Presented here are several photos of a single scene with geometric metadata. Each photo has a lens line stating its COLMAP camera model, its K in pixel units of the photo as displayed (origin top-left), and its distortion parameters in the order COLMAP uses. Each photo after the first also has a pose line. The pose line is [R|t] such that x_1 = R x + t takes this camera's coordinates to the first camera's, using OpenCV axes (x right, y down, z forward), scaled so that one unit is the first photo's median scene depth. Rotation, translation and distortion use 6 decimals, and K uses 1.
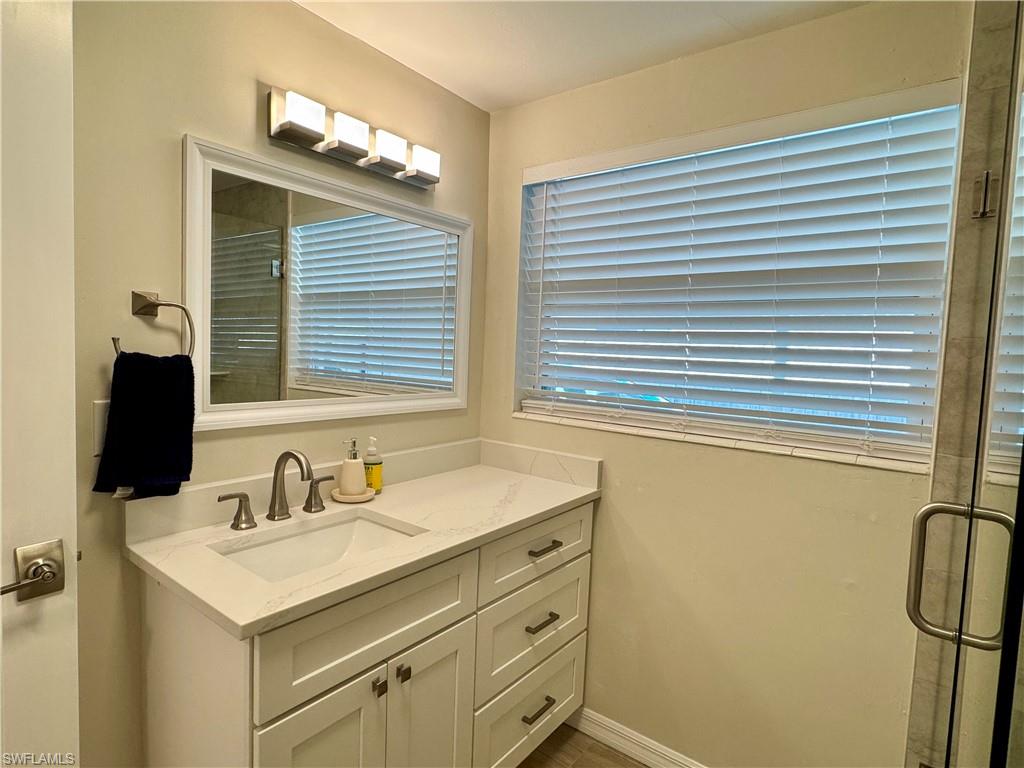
lens RADIAL K [[554.9, 0, 512.0], [0, 554.9, 384.0], [0, 0, 1]] dist [-0.000306, -0.000561]
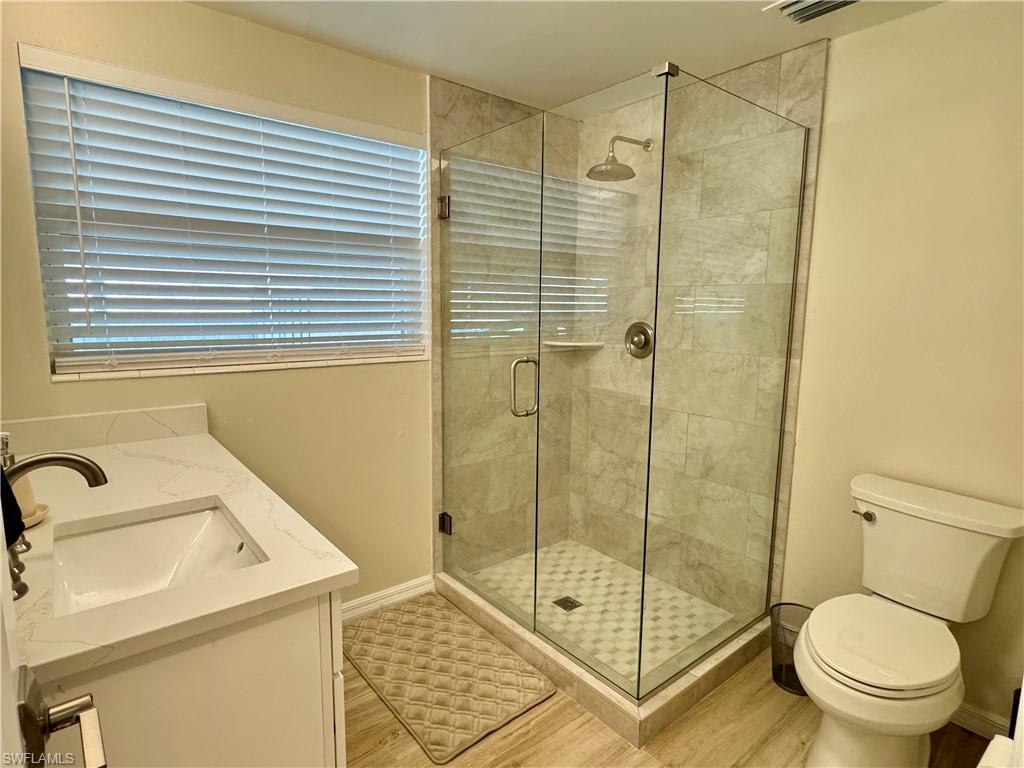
lens RADIAL K [[554.9, 0, 512.0], [0, 554.9, 384.0], [0, 0, 1]] dist [-0.000306, -0.000561]
pose [[0.224362, -0.174761, 0.958708, -0.724045], [0.058532, 0.984429, 0.165752, -0.034142], [-0.972746, 0.018927, 0.231098, 0.248475]]
